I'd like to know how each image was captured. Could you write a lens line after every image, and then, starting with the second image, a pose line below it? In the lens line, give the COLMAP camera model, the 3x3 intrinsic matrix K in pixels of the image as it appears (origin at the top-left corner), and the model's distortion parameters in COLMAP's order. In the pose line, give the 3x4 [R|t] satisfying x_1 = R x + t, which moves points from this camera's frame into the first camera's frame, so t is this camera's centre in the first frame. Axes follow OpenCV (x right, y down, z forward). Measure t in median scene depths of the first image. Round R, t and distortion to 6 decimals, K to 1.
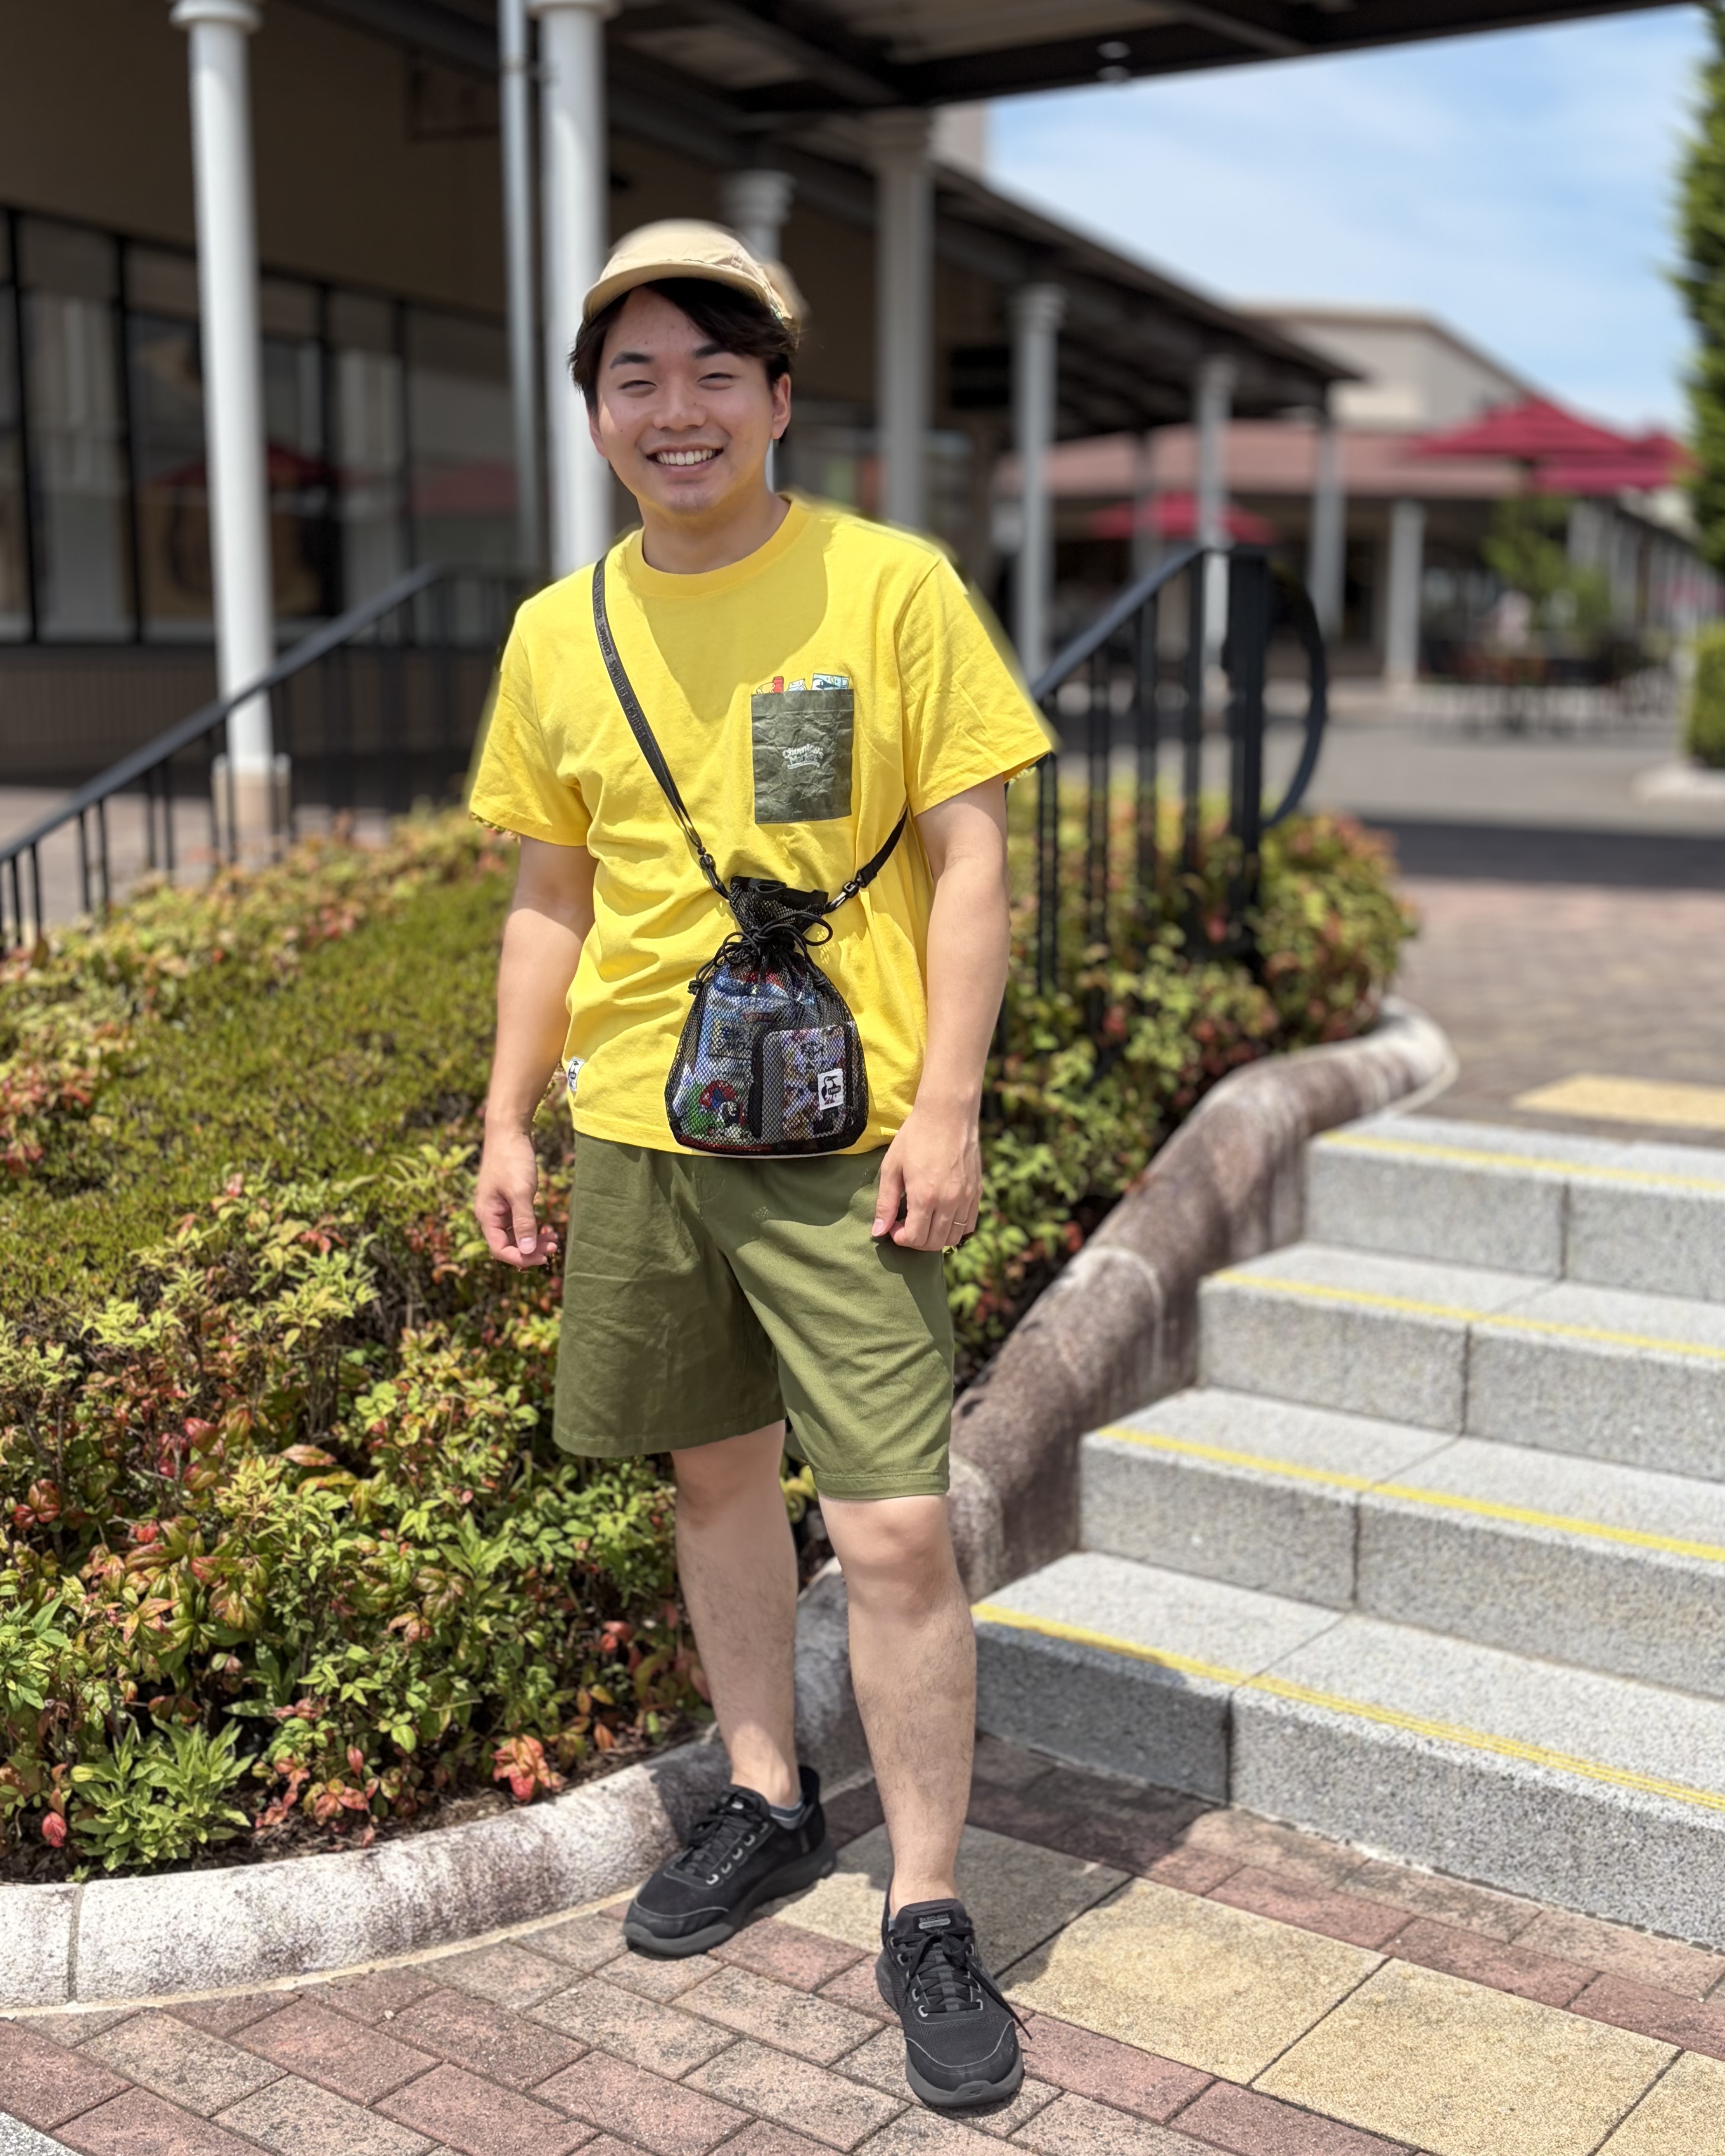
lens RADIAL K [[2567.2, 0, 850.1], [0, 2567.2, 1146.3], [0, 0, 1]] dist [0.242838, -0.775260]
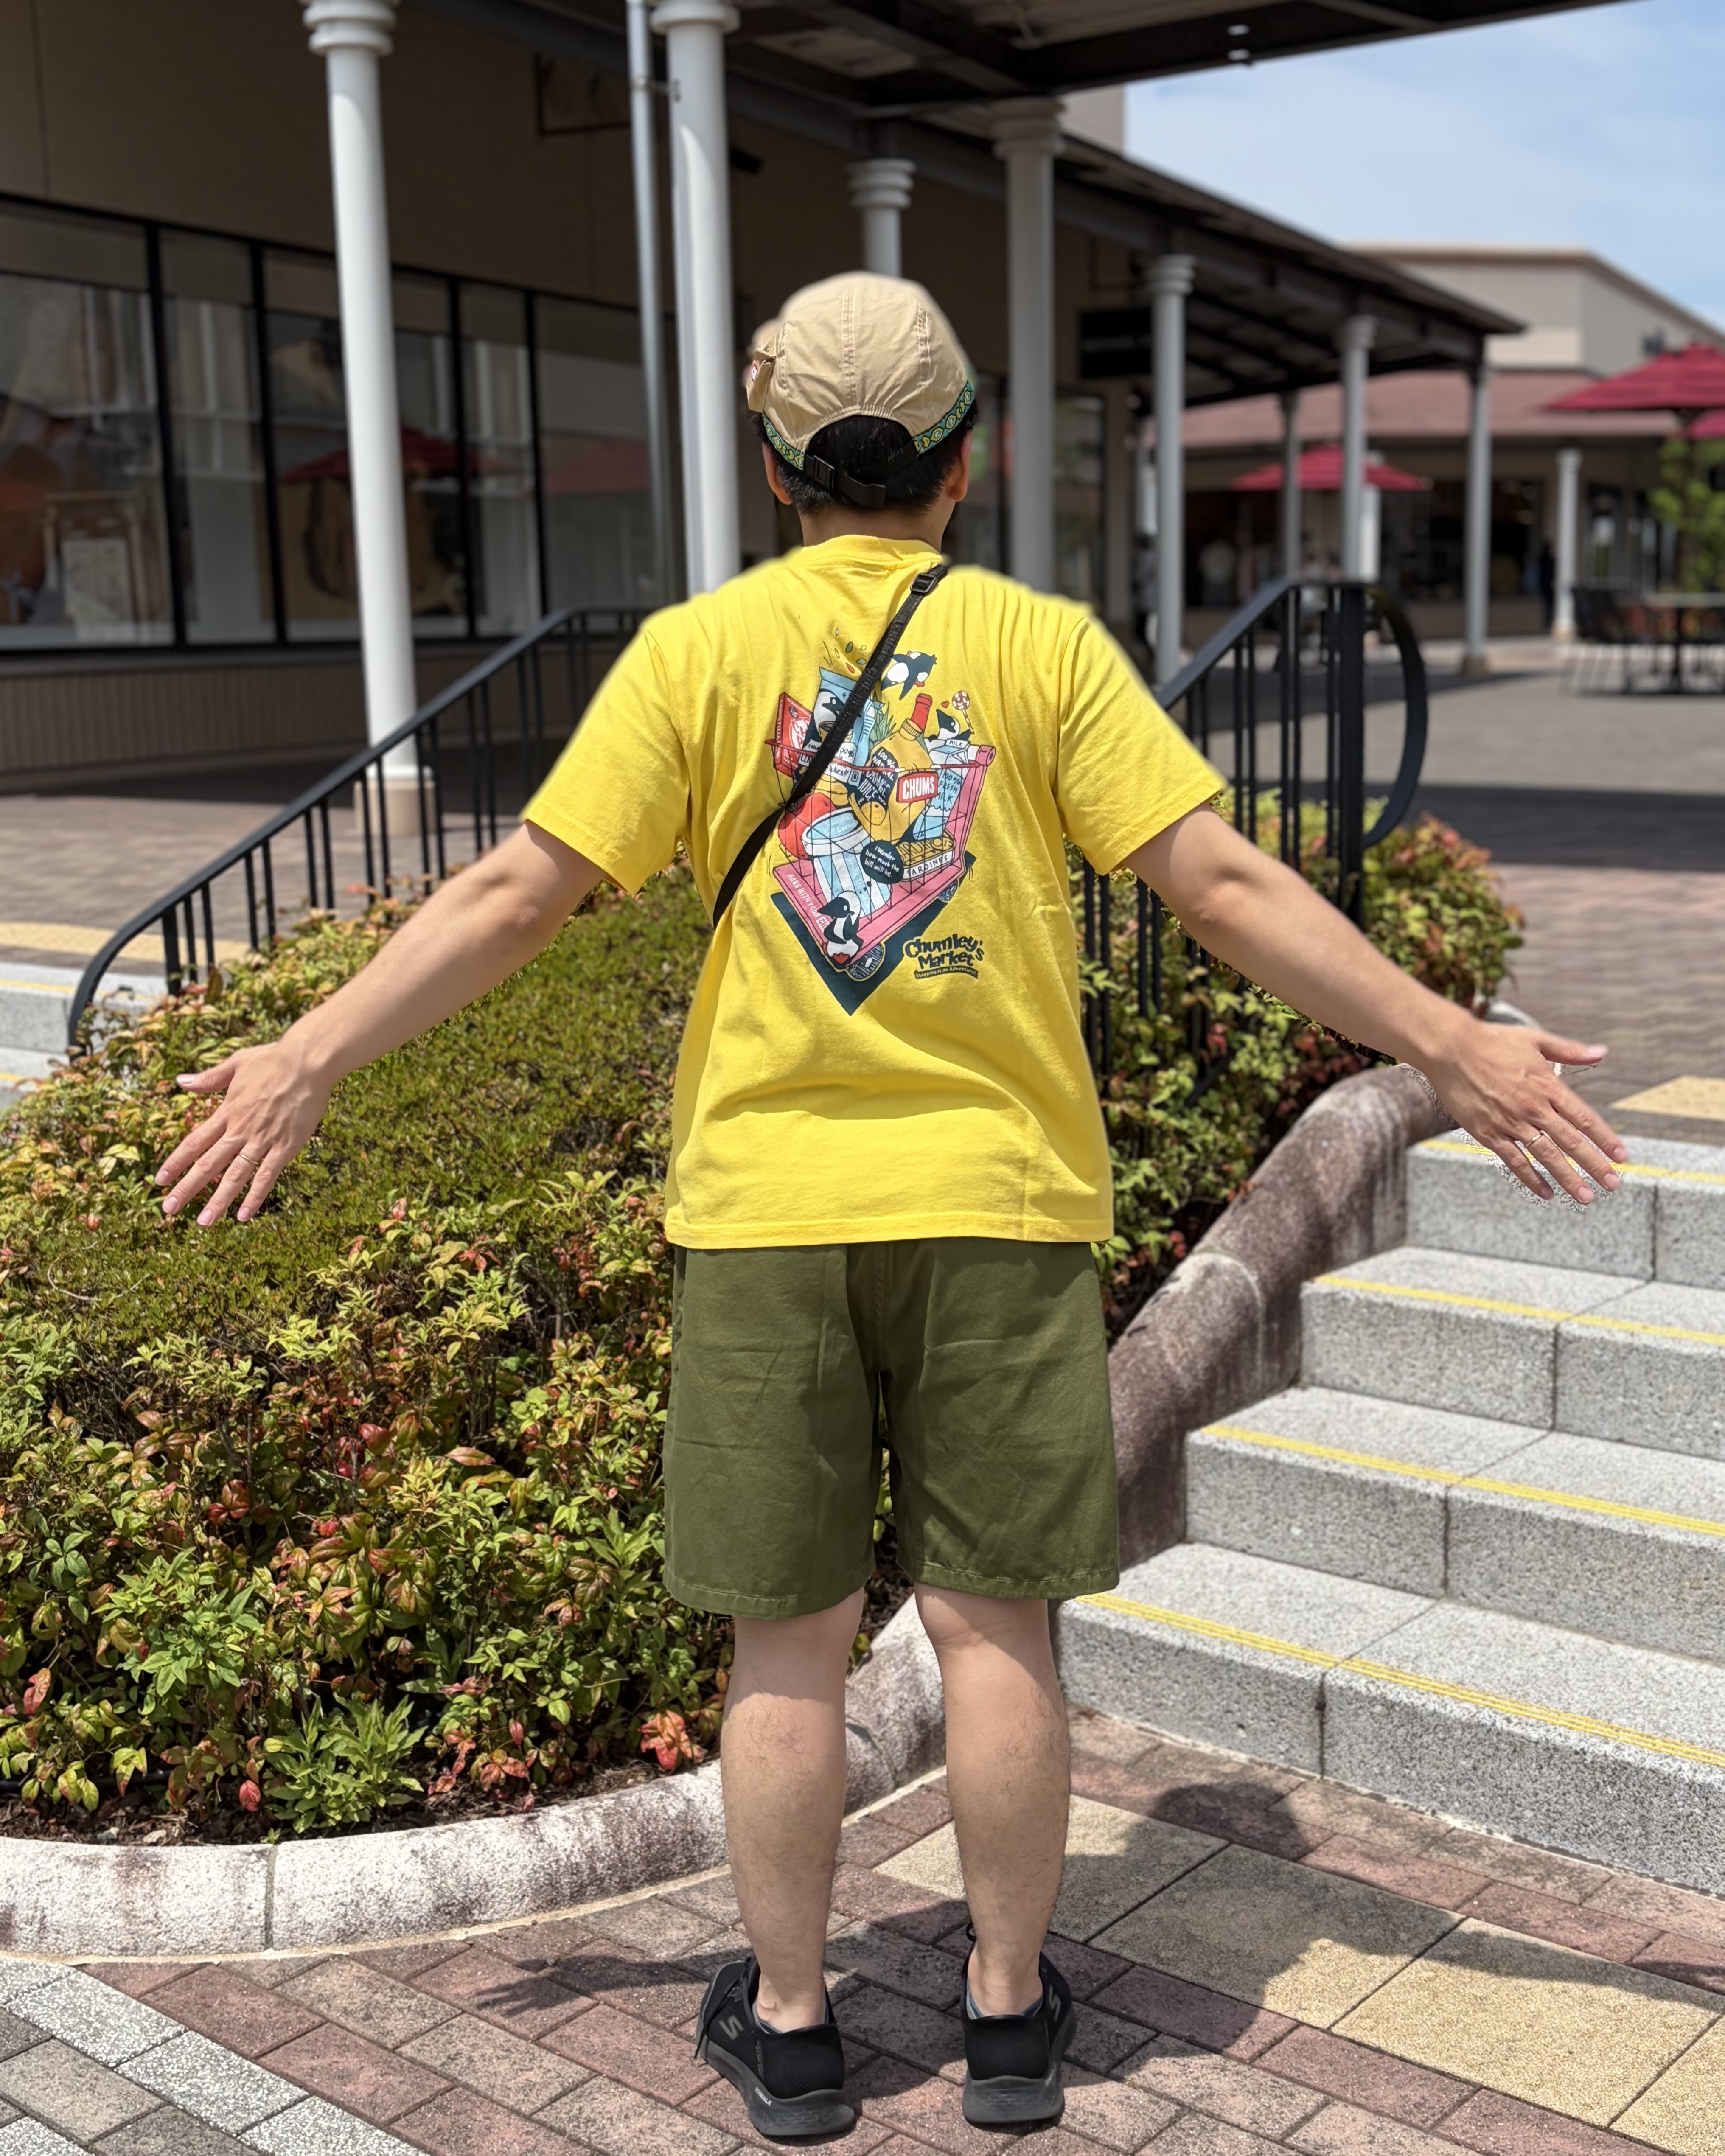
lens RADIAL K [[2612.8, 0, 826.8], [0, 2612.8, 1132.1], [0, 0, 1]] dist [0.270230, -0.880912]
pose [[0.997837, -0.014258, -0.064177, 0.016241], [0.014393, 0.999895, 0.001641, -0.017951], [0.064147, -0.002561, 0.997937, -0.104881]]
